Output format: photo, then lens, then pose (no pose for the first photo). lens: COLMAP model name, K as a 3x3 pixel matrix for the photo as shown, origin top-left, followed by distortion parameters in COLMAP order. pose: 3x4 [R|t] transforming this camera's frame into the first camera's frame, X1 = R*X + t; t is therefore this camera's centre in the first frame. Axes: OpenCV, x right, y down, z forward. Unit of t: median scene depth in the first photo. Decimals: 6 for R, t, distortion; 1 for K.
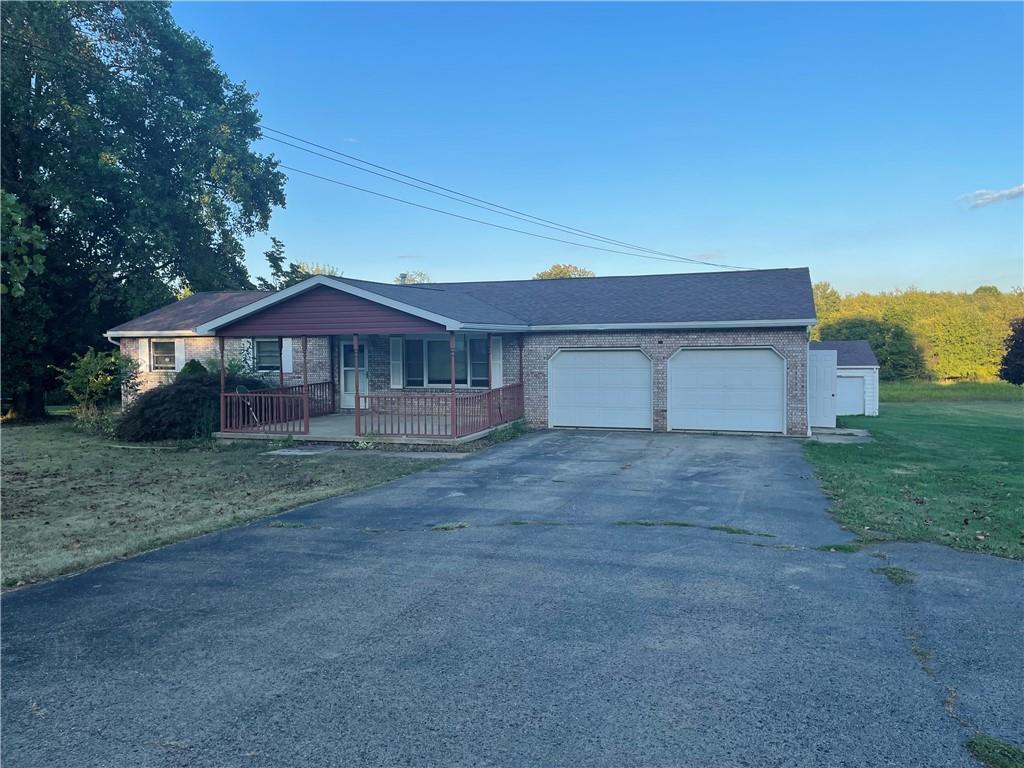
lens RADIAL K [[759.6, 0, 510.4], [0, 759.6, 381.4], [0, 0, 1]] dist [0.100010, -0.139701]
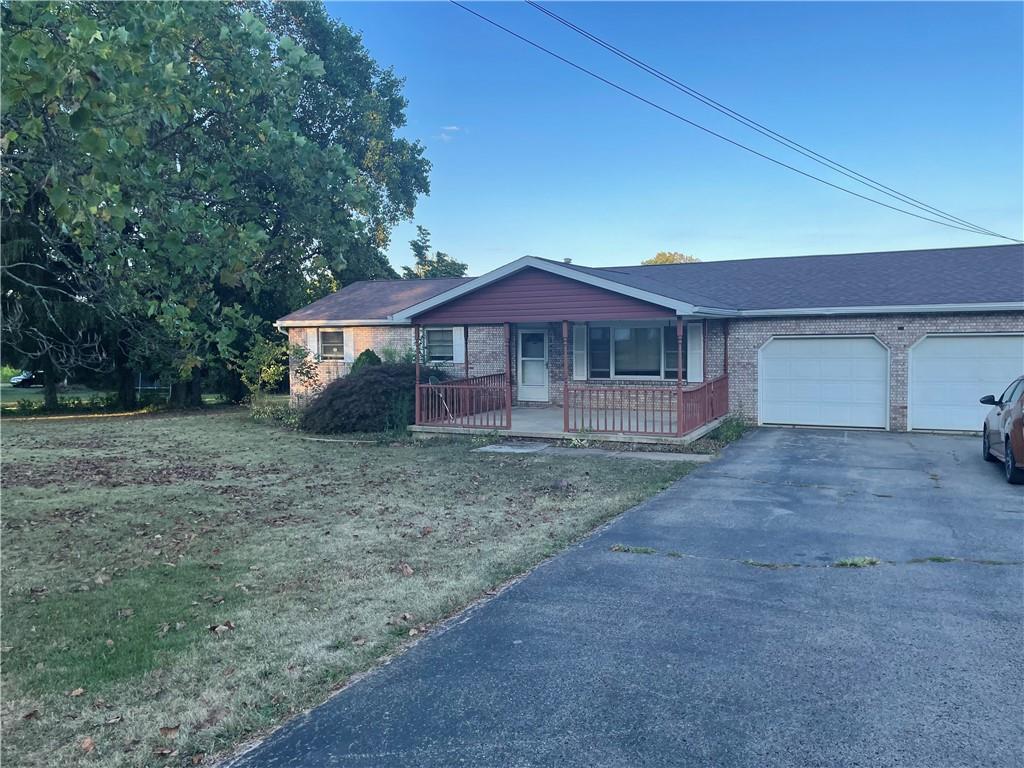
lens RADIAL K [[759.6, 0, 510.4], [0, 759.6, 381.4], [0, 0, 1]] dist [0.100010, -0.139701]
pose [[0.992485, 0.004786, -0.122274, -0.121257], [-0.003354, 0.999923, 0.011917, 0.000038], [0.122322, -0.011418, 0.992425, 0.068482]]
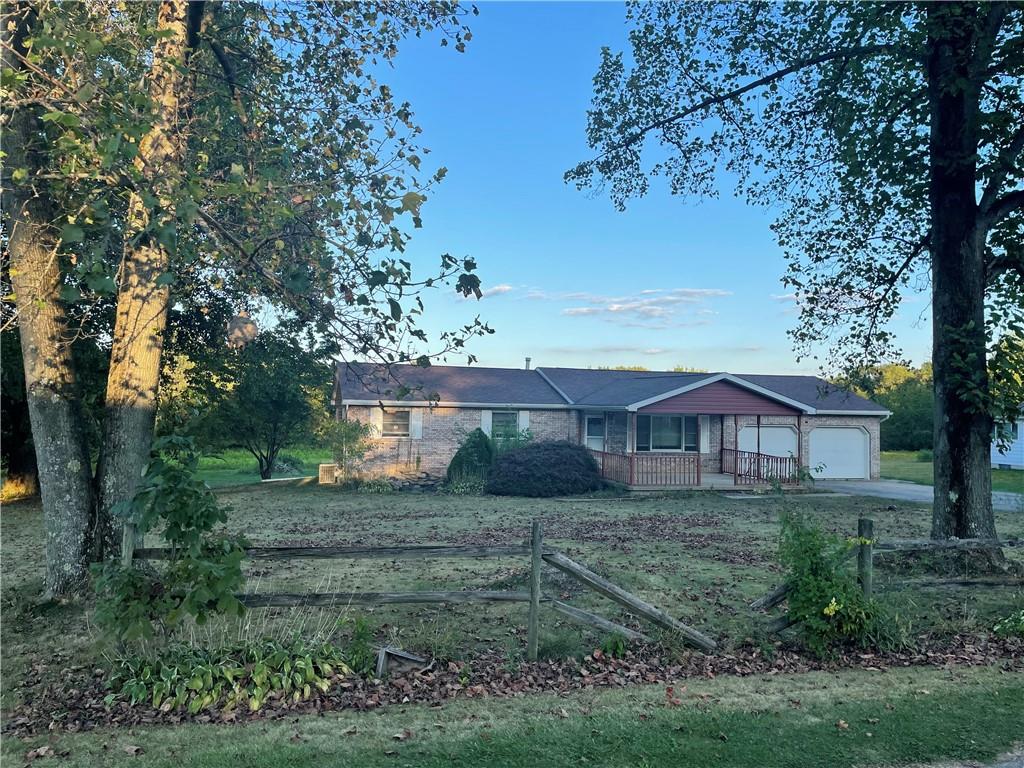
lens RADIAL K [[759.6, 0, 510.4], [0, 759.6, 381.4], [0, 0, 1]] dist [0.100010, -0.139701]
pose [[0.833537, 0.046802, 0.550477, -1.054573], [0.001347, 0.996230, -0.086740, 0.000854], [-0.552461, 0.073043, 0.830332, 0.020899]]
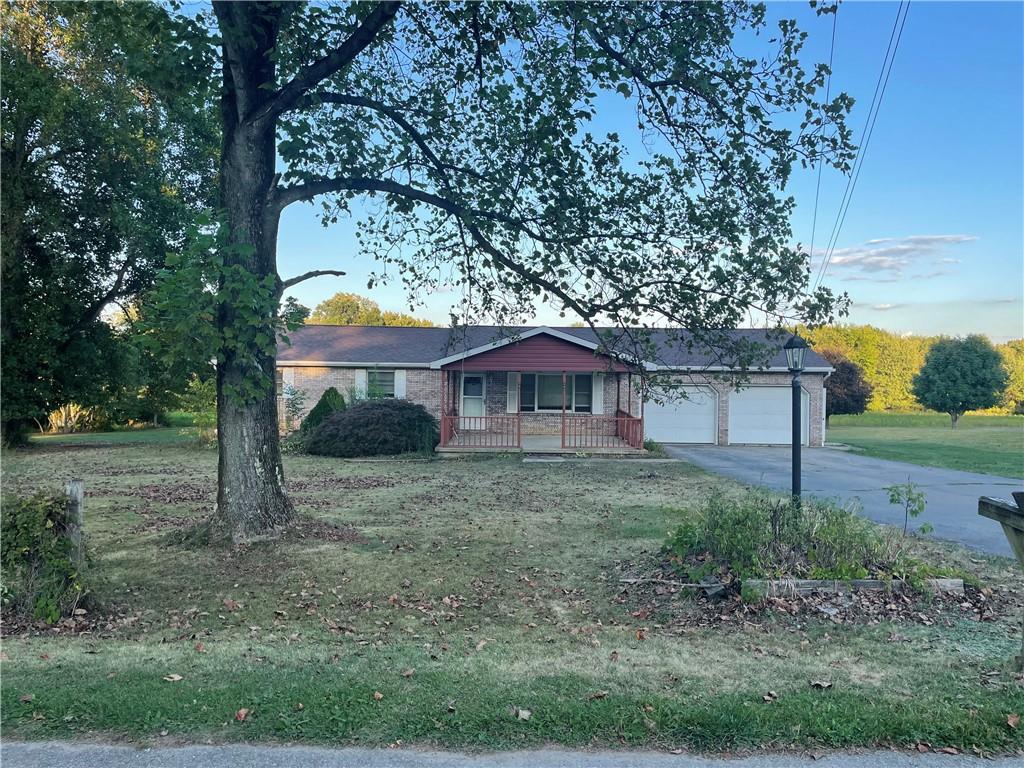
lens RADIAL K [[759.6, 0, 510.4], [0, 759.6, 381.4], [0, 0, 1]] dist [0.100010, -0.139701]
pose [[0.947359, 0.017760, 0.319680, -0.551225], [-0.005814, 0.999250, -0.038284, 0.005140], [-0.320121, 0.034410, 0.946752, -0.168274]]
